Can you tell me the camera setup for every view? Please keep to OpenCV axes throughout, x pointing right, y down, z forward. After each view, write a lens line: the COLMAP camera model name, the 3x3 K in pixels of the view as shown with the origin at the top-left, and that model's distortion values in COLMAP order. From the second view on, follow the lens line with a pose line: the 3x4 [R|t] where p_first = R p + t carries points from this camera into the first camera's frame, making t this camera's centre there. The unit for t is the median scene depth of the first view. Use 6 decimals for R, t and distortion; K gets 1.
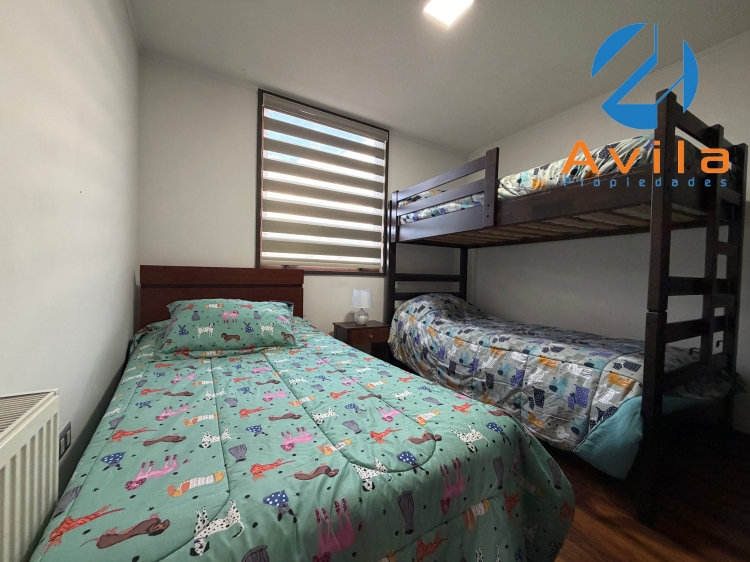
lens RADIAL K [[297.6, 0, 373.3], [0, 297.6, 282.3], [0, 0, 1]] dist [0.000803, -0.000371]
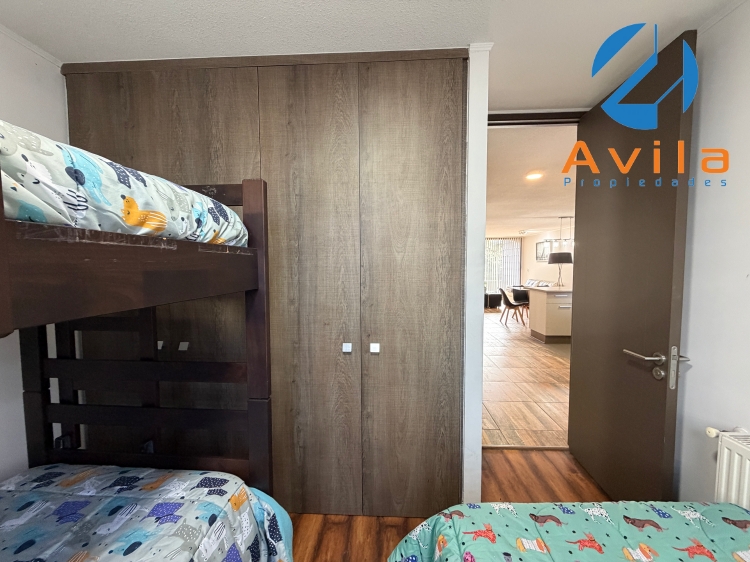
lens RADIAL K [[297.6, 0, 373.3], [0, 297.6, 282.3], [0, 0, 1]] dist [0.000803, -0.000371]
pose [[-0.841500, -0.049610, 0.537975, 0.073149], [-0.007819, 0.996789, 0.079689, -0.270742], [-0.540201, 0.062852, -0.839186, 1.149664]]
